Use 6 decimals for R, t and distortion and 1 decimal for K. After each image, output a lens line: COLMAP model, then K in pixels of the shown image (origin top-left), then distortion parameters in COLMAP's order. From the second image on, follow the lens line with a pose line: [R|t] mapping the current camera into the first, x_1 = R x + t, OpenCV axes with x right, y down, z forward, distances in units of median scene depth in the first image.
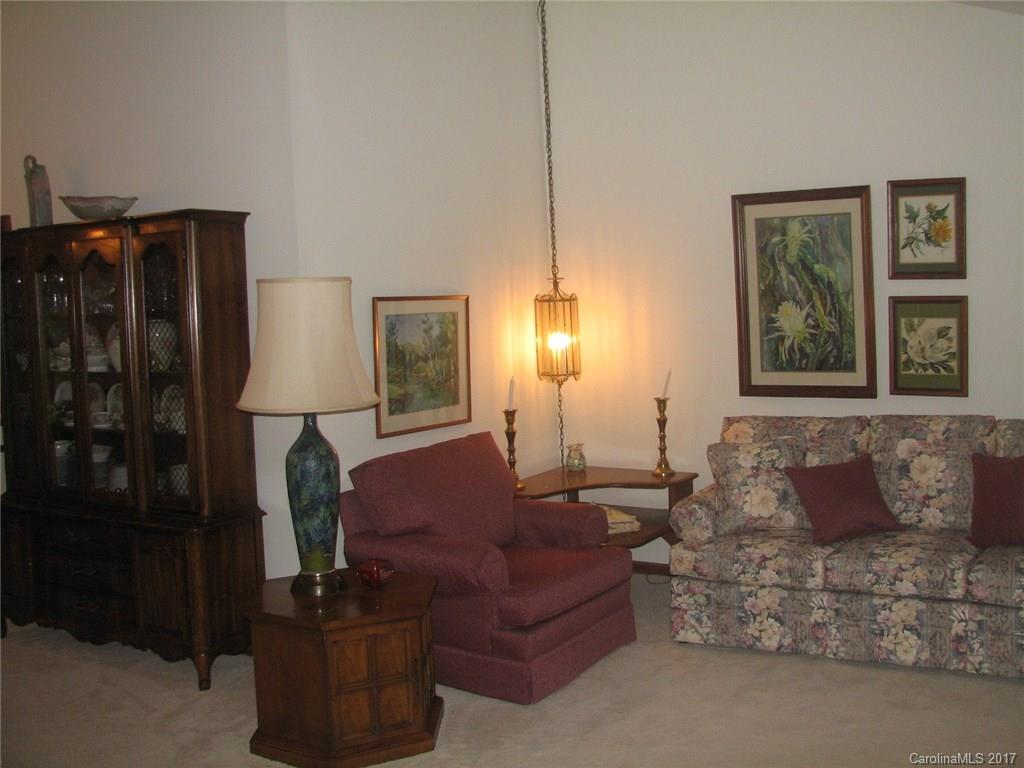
lens RADIAL K [[1142.2, 0, 512.0], [0, 1142.2, 384.0], [0, 0, 1]] dist [0.091469, 0.007290]
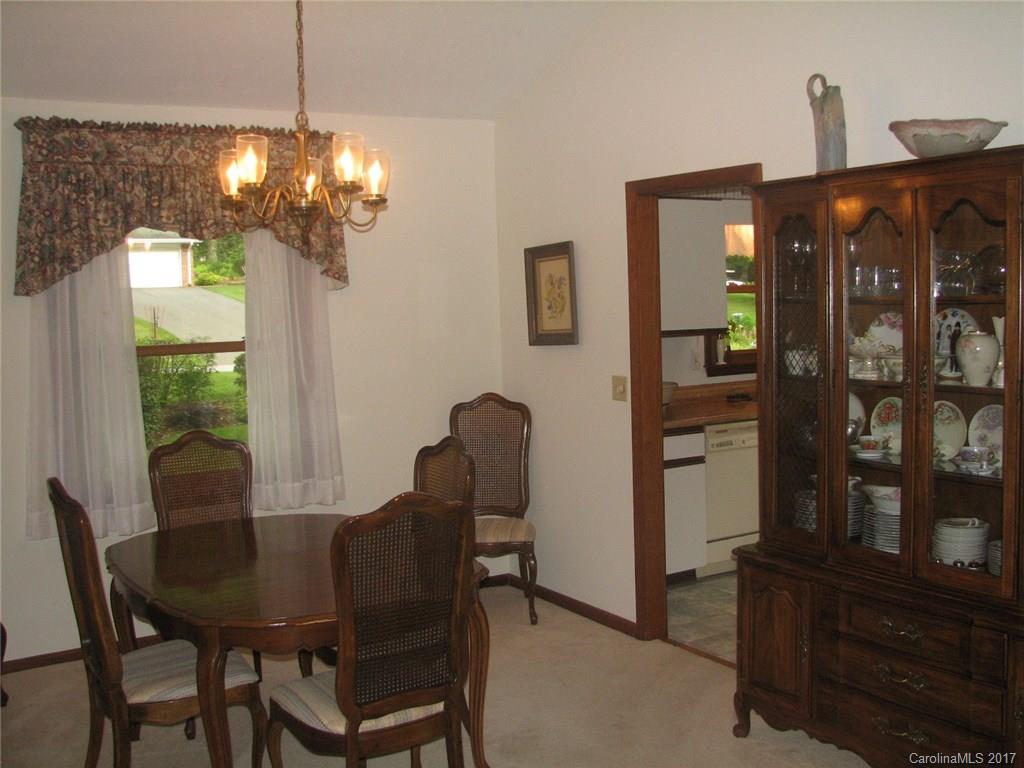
lens RADIAL K [[1142.2, 0, 512.0], [0, 1142.2, 384.0], [0, 0, 1]] dist [0.091469, 0.007290]
pose [[0.946425, 0.046785, -0.319516, -0.359596], [-0.045018, 0.998903, 0.012918, -0.007616], [0.319769, 0.002158, 0.947493, 0.273976]]
